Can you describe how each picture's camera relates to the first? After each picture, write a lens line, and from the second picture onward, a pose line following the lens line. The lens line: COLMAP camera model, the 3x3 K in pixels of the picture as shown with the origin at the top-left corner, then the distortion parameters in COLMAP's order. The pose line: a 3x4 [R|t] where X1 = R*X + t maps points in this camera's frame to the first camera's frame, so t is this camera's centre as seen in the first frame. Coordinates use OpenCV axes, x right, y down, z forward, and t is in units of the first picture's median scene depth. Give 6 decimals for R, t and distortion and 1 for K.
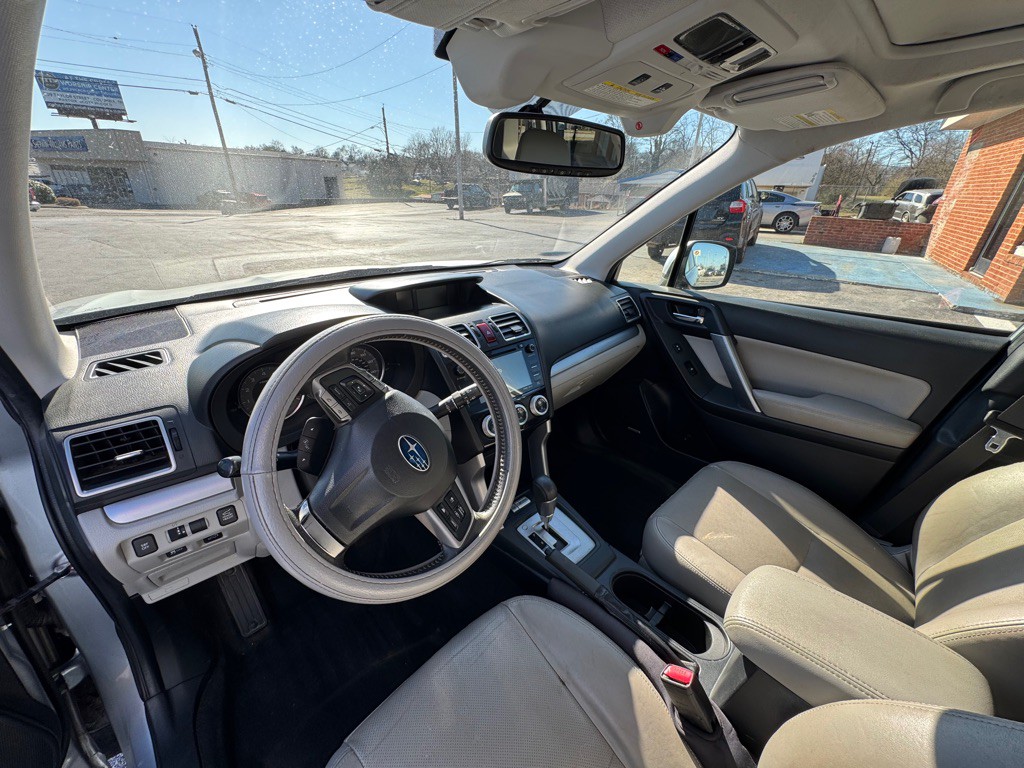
lens RADIAL K [[411.5, 0, 510.7], [0, 411.5, 383.4], [0, 0, 1]] dist [-0.002495, 0.000045]
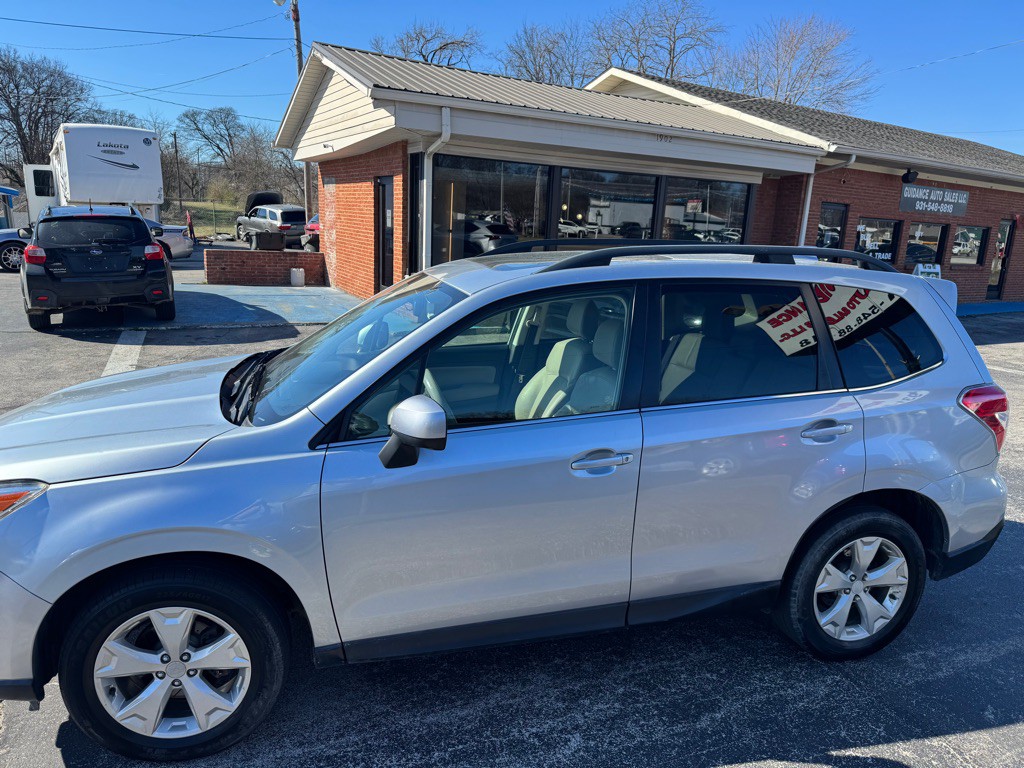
lens RADIAL K [[736.5, 0, 516.1], [0, 736.5, 370.7], [0, 0, 1]] dist [0.050743, -0.070172]
pose [[0.463836, -0.195972, 0.863974, -1.894511], [0.360599, 0.932549, 0.017935, -0.010745], [-0.809212, 0.303229, 0.503217, -0.918213]]
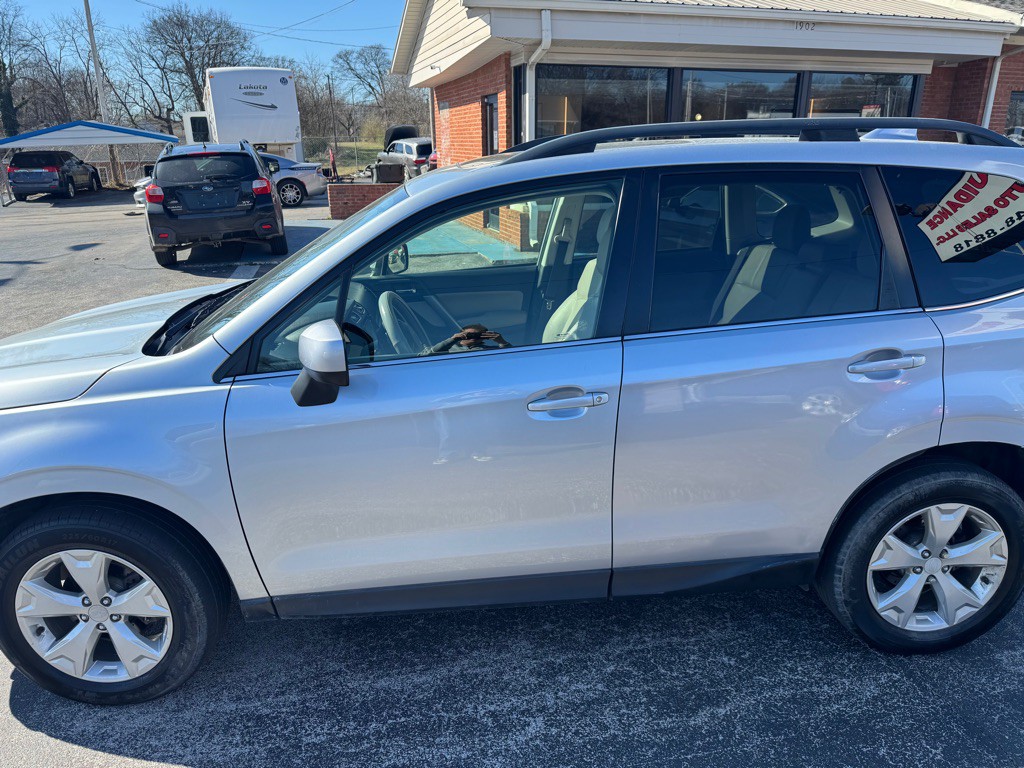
lens RADIAL K [[736.5, 0, 510.8], [0, 736.5, 380.2], [0, 0, 1]] dist [0.047789, -0.065578]
pose [[0.633835, -0.279105, 0.721356, -1.348997], [0.368124, 0.929079, 0.036017, 0.187350], [-0.680249, 0.242719, 0.691628, -1.063289]]
